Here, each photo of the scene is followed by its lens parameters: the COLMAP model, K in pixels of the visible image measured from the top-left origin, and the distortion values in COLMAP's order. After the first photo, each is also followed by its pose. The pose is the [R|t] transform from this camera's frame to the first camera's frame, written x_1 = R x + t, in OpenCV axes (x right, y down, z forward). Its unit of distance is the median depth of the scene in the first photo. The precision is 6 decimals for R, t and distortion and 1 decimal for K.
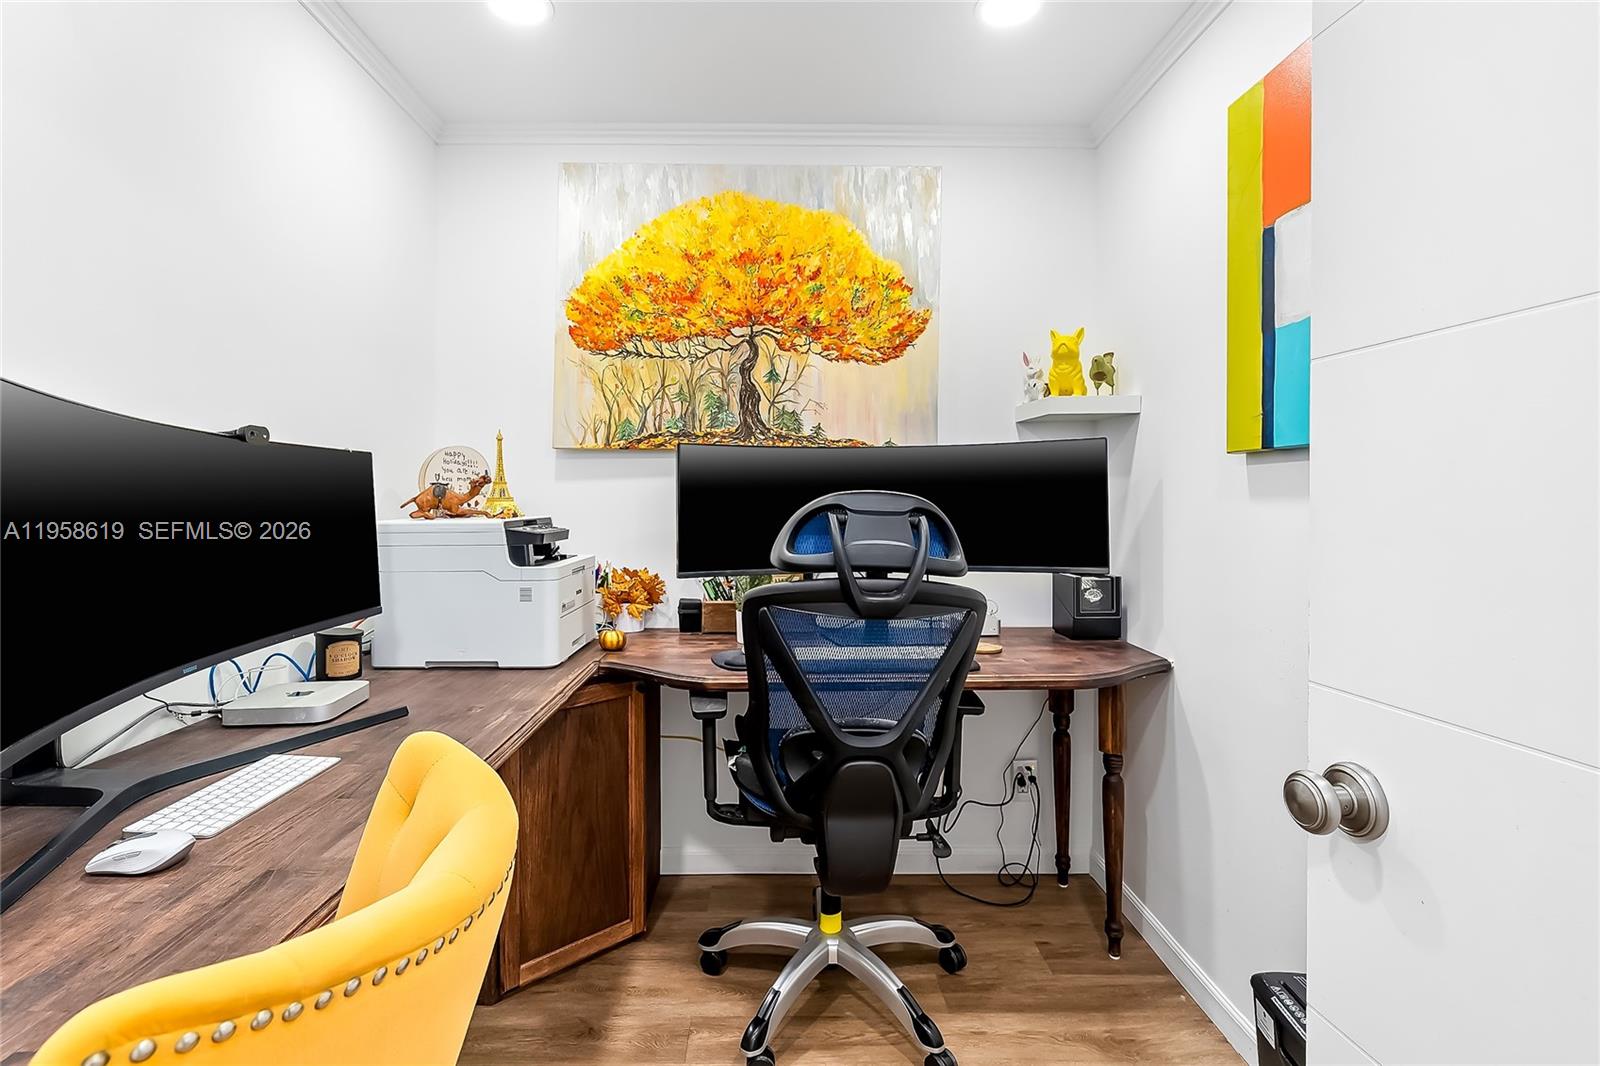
lens RADIAL K [[744.7, 0, 781.4], [0, 744.7, 496.2], [0, 0, 1]] dist [-0.009180, 0.003206]
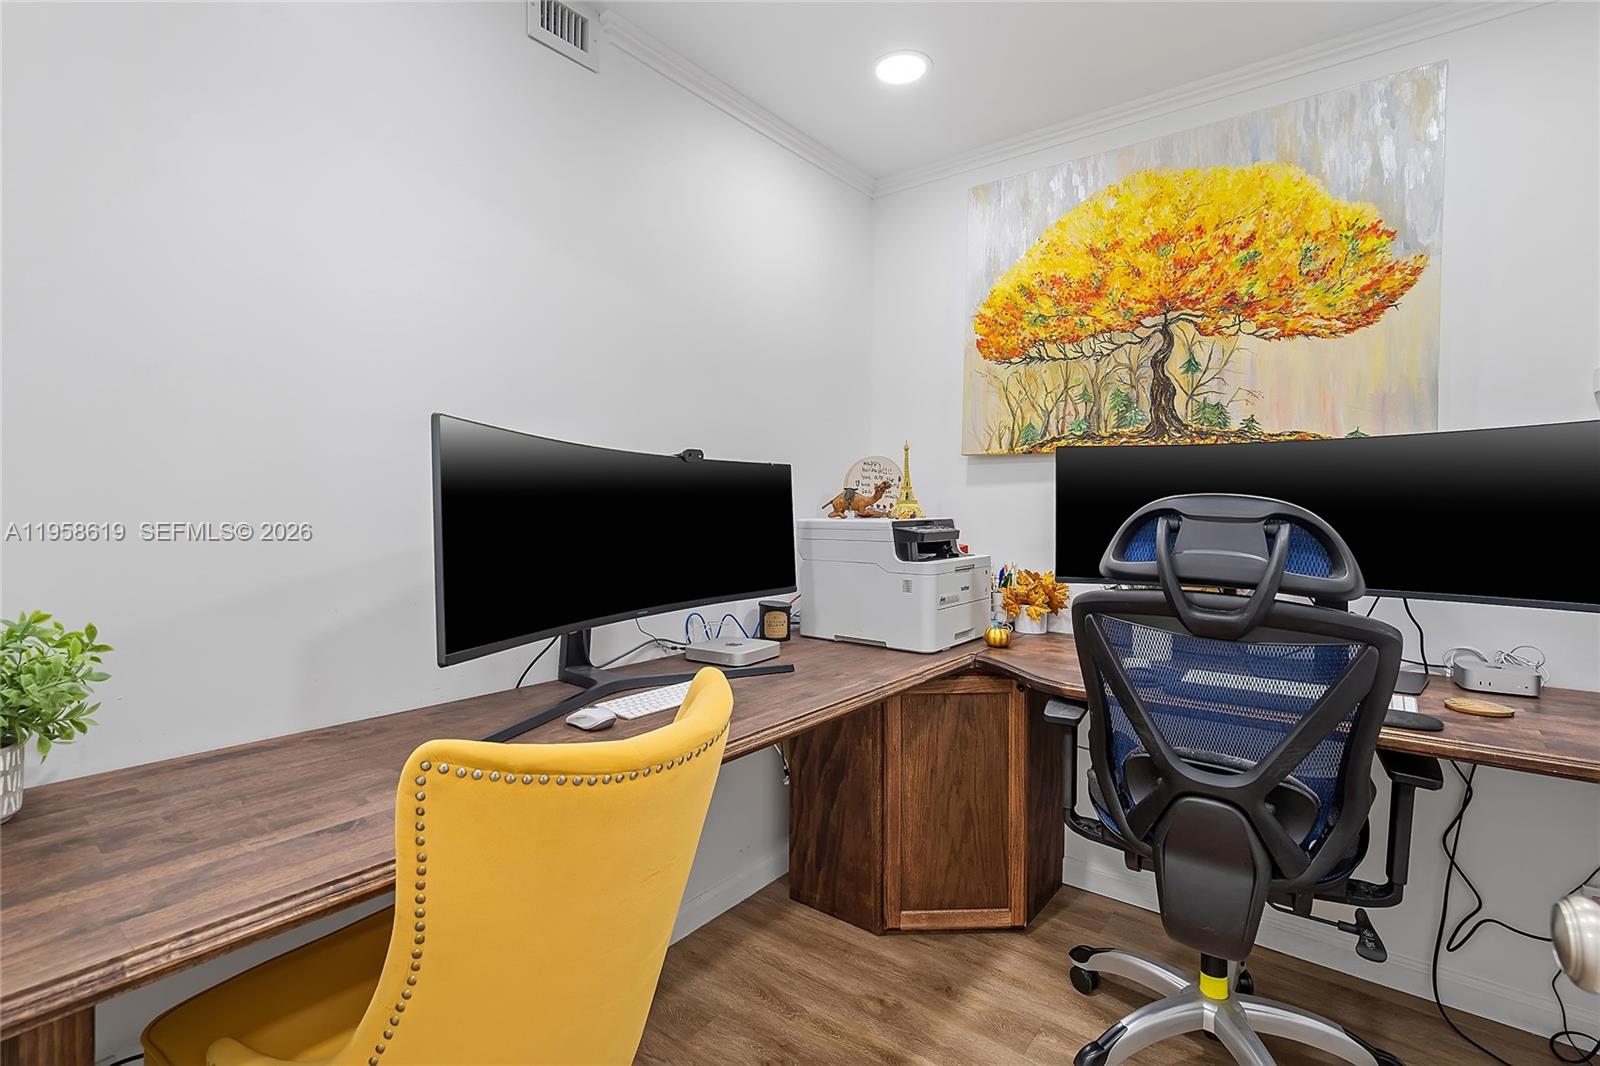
lens RADIAL K [[744.7, 0, 781.9], [0, 744.7, 501.7], [0, 0, 1]] dist [-0.009180, 0.003206]
pose [[0.775179, 0.003183, -0.631734, 0.212900], [-0.002041, 0.999995, 0.002533, 0.000612], [0.631739, -0.000675, 0.775181, -0.000700]]
